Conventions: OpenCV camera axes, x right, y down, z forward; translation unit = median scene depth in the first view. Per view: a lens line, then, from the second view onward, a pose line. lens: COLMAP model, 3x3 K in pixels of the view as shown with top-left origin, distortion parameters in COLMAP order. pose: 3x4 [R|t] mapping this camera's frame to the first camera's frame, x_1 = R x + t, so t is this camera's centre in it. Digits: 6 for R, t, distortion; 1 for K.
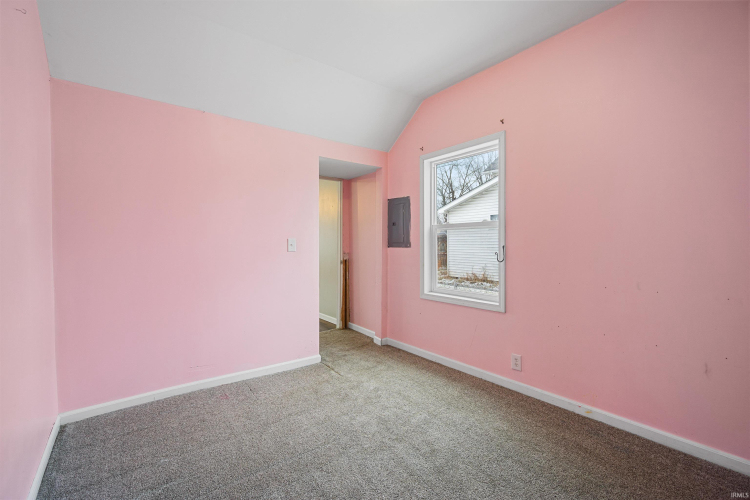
lens RADIAL K [[325.4, 0, 374.5], [0, 325.4, 248.5], [0, 0, 1]] dist [0.002496, 0.000461]
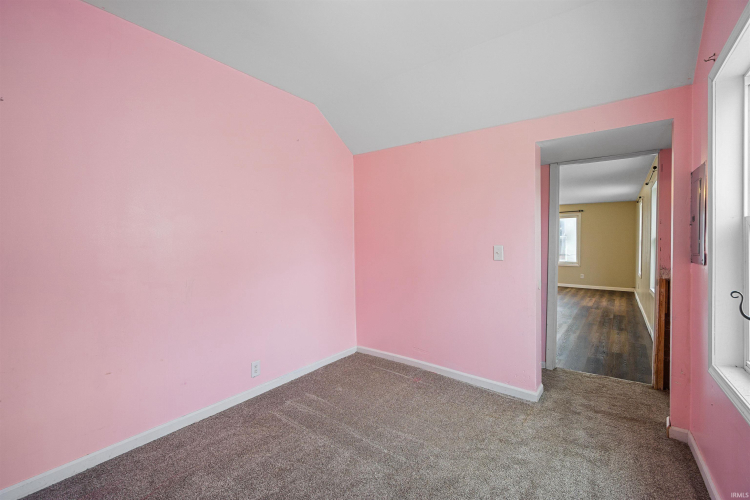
lens RADIAL K [[325.4, 0, 373.1], [0, 325.4, 247.2], [0, 0, 1]] dist [0.002496, 0.000461]
pose [[0.249699, 0.010680, -0.968265, 0.526154], [-0.019336, 0.999795, 0.006041, -0.025886], [0.968130, 0.017214, 0.249855, 0.440083]]
